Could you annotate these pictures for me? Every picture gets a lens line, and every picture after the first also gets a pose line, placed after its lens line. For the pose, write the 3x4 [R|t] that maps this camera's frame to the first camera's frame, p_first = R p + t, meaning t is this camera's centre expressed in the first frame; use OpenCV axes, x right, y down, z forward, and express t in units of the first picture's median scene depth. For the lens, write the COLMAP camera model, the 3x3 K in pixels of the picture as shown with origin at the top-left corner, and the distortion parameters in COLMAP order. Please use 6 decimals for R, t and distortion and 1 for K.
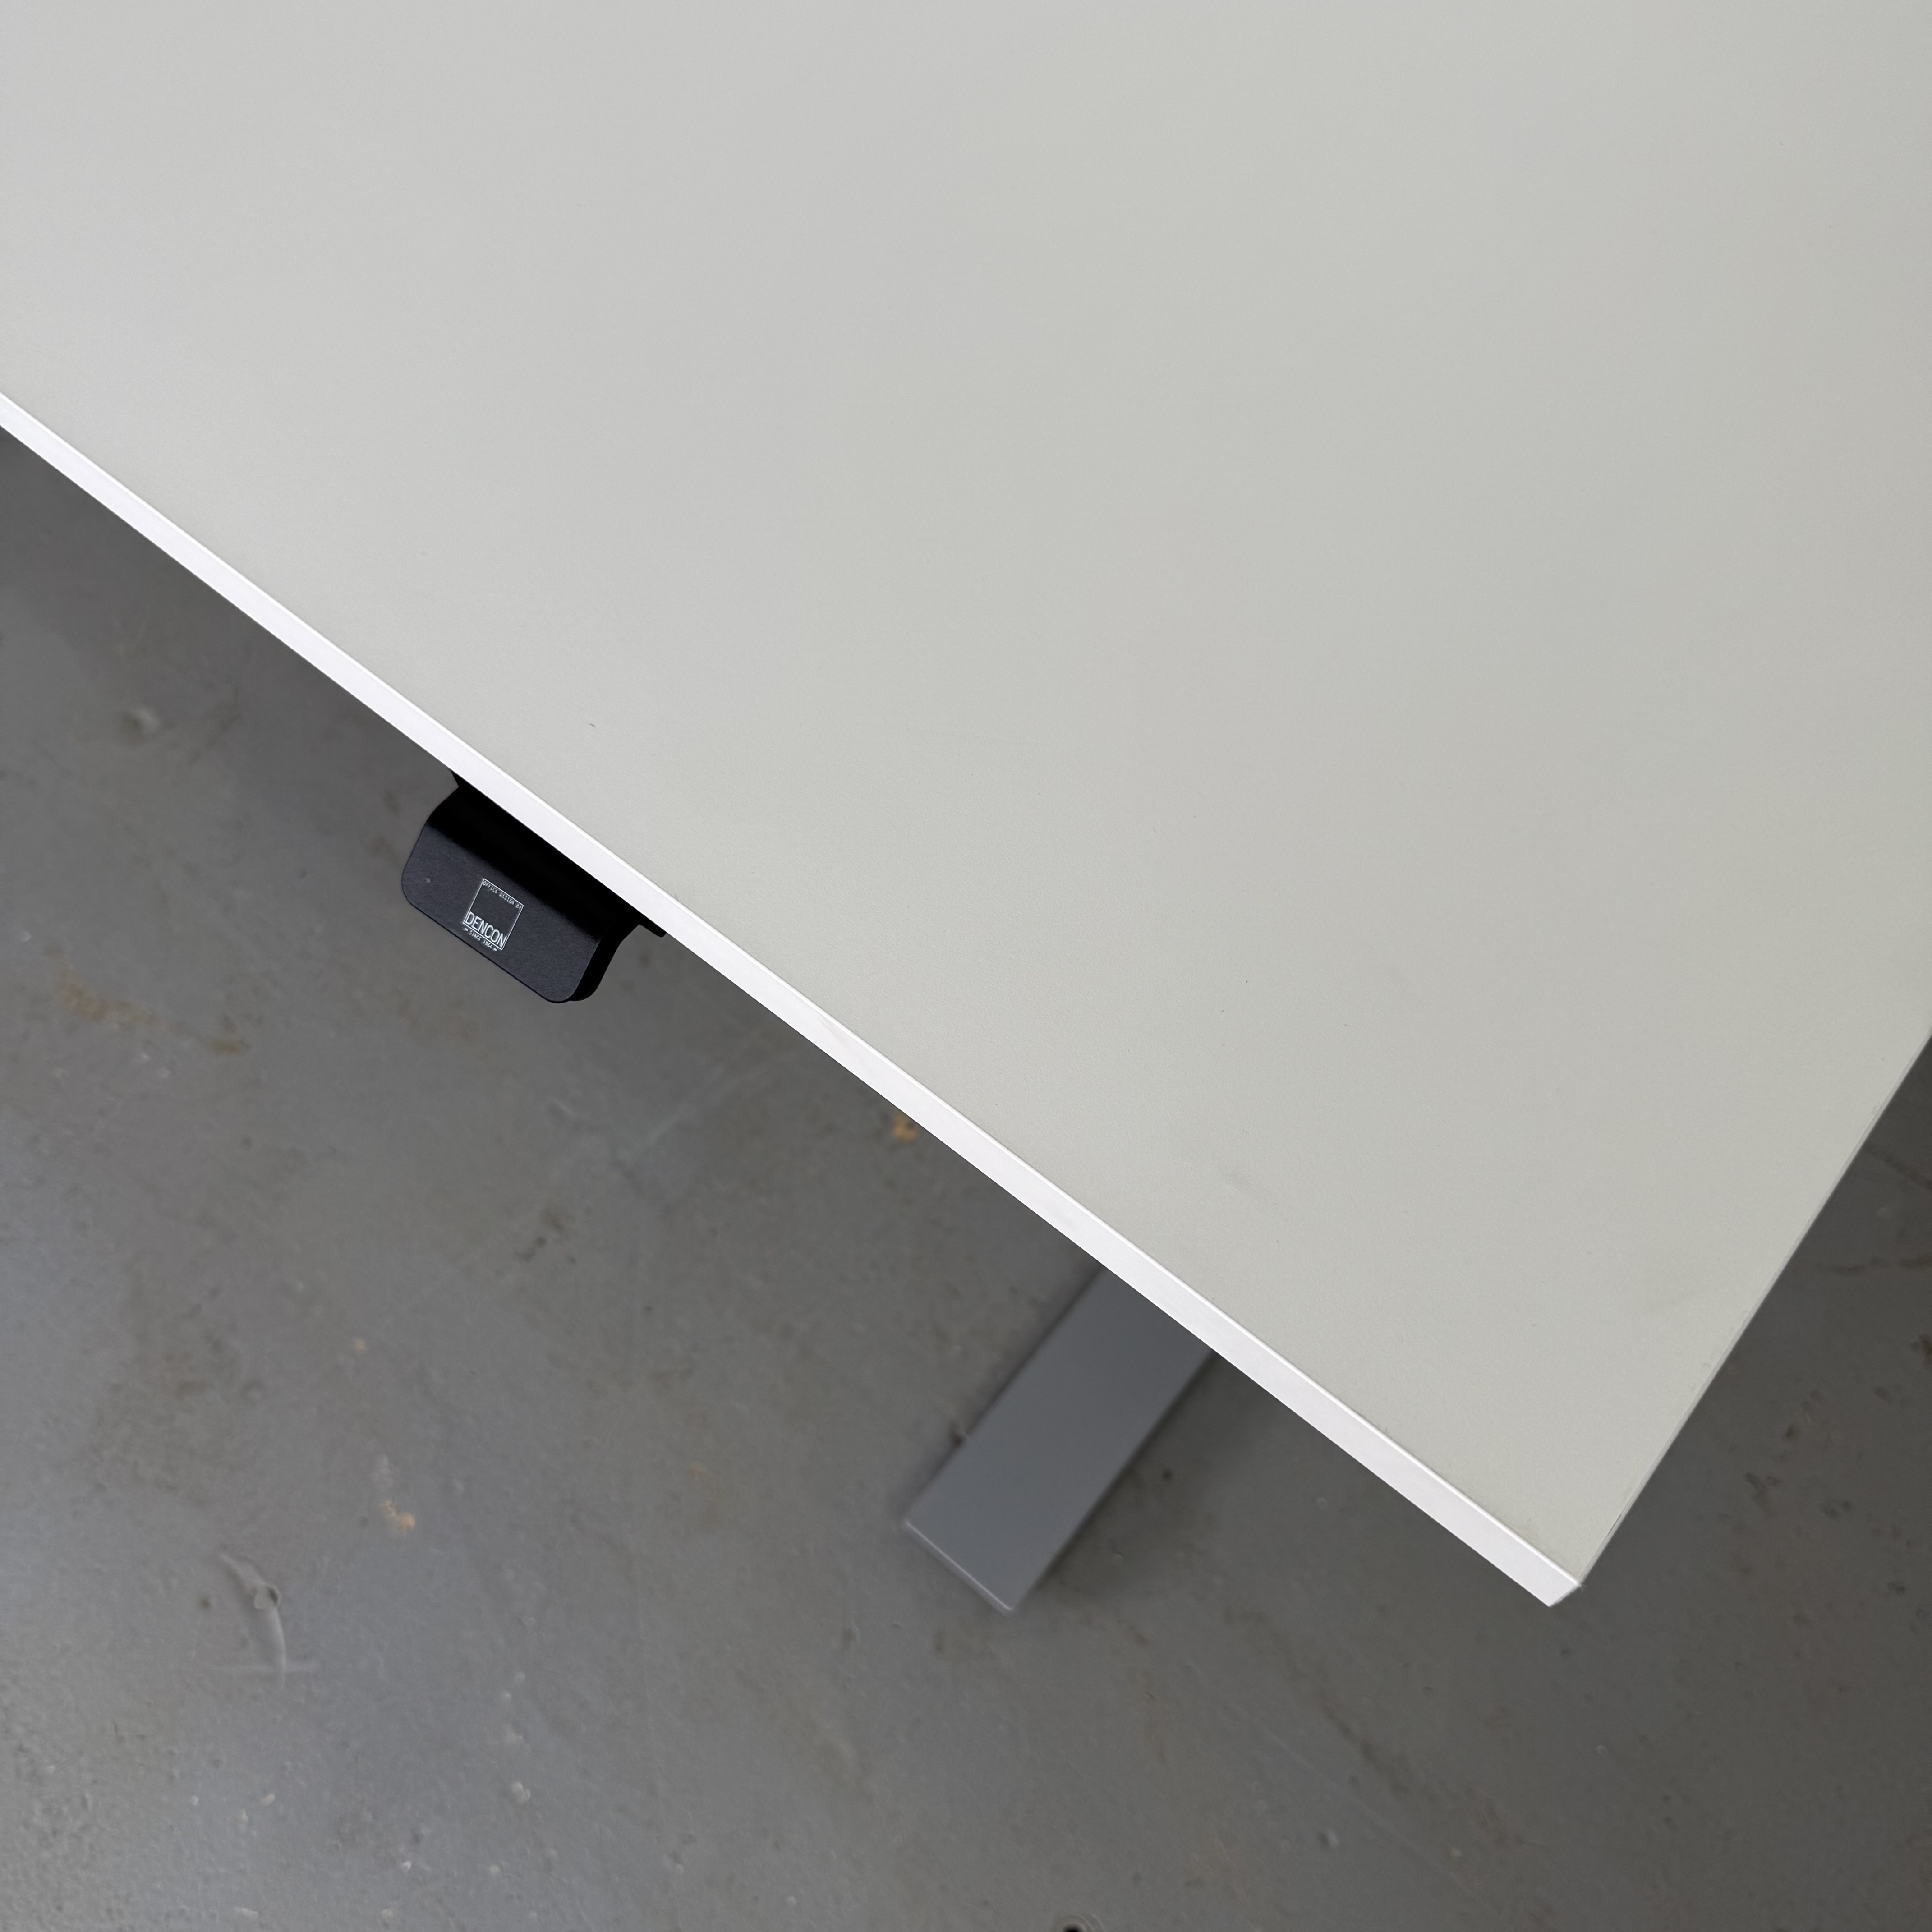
lens RADIAL K [[1842.6, 0, 966.0], [0, 1842.6, 966.0], [0, 0, 1]] dist [0.072233, -0.150334]
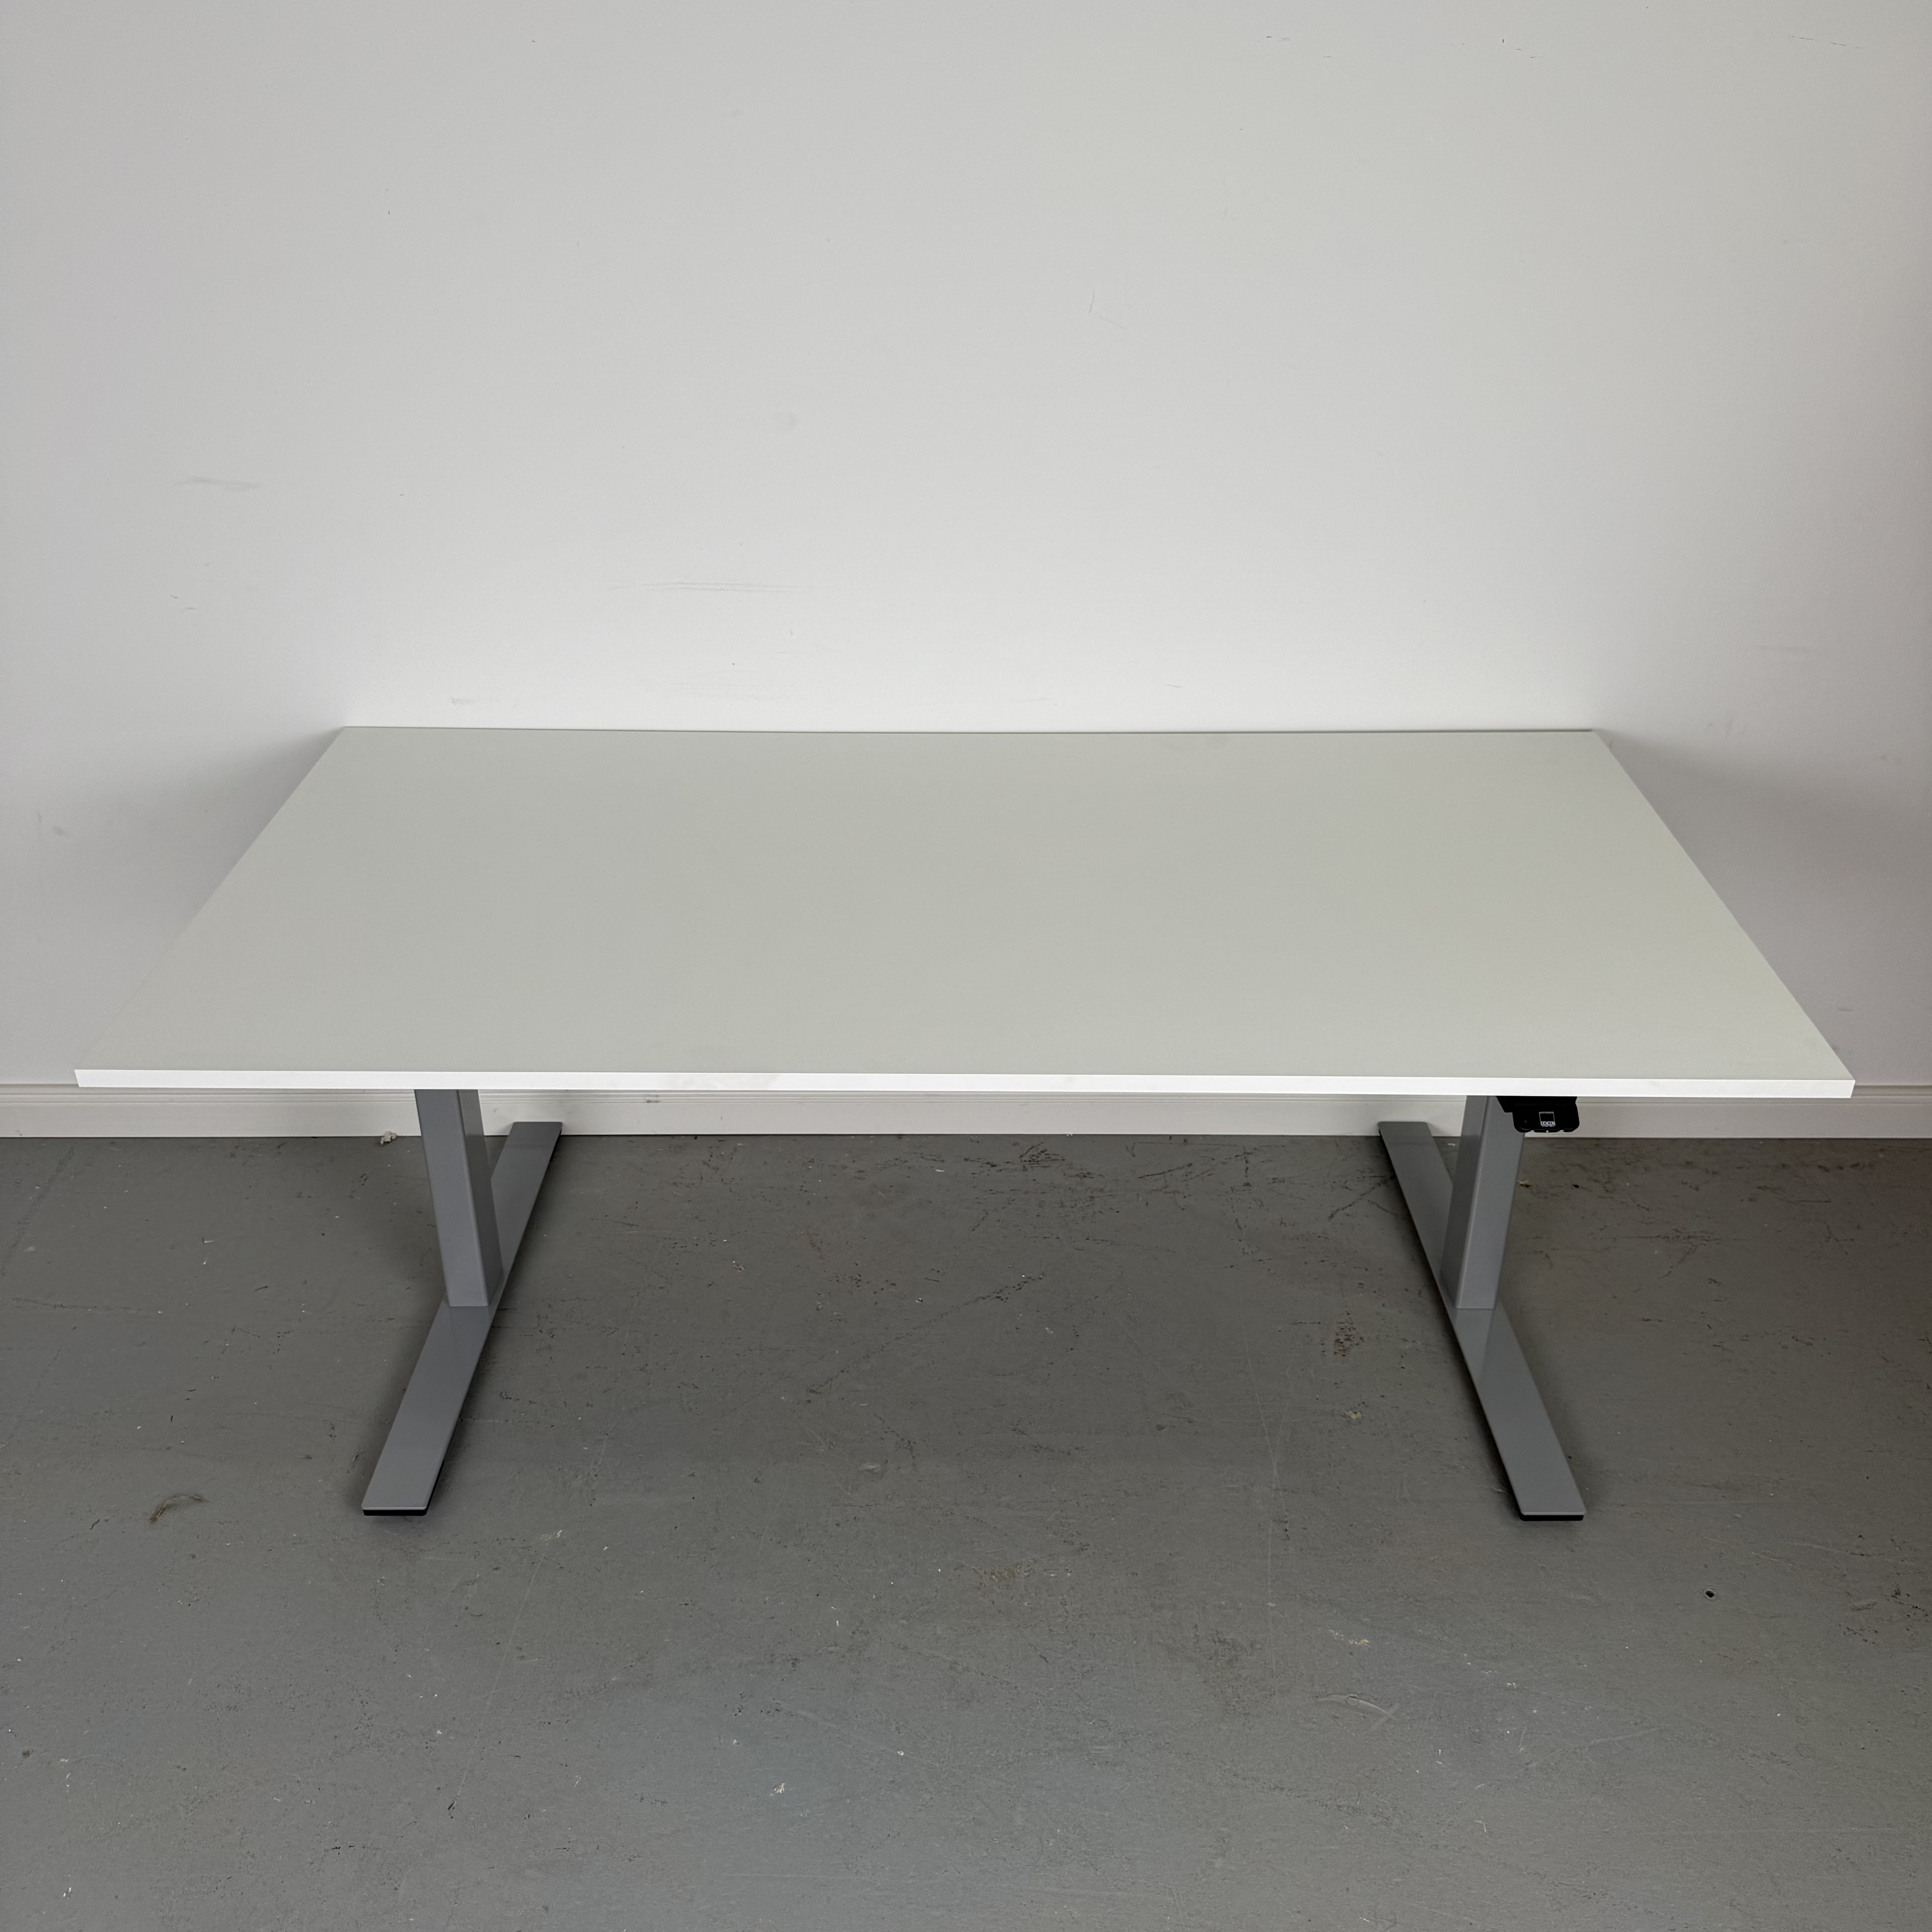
lens RADIAL K [[1788.8, 0, 966.0], [0, 1788.8, 966.0], [0, 0, 1]] dist [0.160396, -0.328334]
pose [[0.777979, -0.326399, 0.536854, -1.427125], [0.547087, 0.772083, -0.323394, 0.130631], [-0.308941, 0.545299, 0.779233, -0.792774]]
